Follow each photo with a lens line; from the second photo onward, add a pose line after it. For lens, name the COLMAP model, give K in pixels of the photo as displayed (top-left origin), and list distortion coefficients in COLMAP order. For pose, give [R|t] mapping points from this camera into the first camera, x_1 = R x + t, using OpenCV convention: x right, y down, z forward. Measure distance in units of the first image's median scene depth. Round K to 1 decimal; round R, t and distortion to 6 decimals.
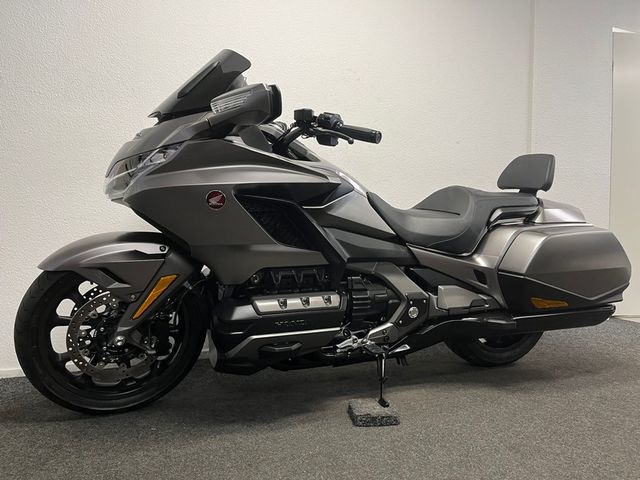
lens RADIAL K [[486.0, 0, 320.0], [0, 486.0, 240.0], [0, 0, 1]] dist [0.105453, -0.141466]
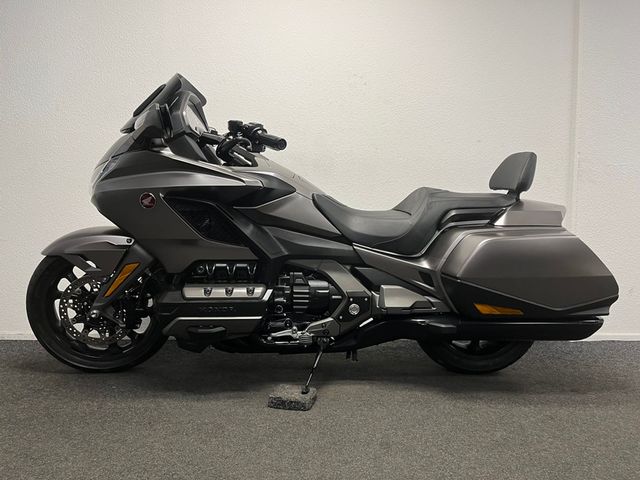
lens RADIAL K [[486.0, 0, 320.0], [0, 486.0, 240.0], [0, 0, 1]] dist [0.105453, -0.141466]
pose [[0.949609, 0.026031, -0.312355, 0.454358], [-0.026094, 0.999652, 0.003979, -0.001588], [0.312350, 0.004372, 0.949957, -0.007955]]
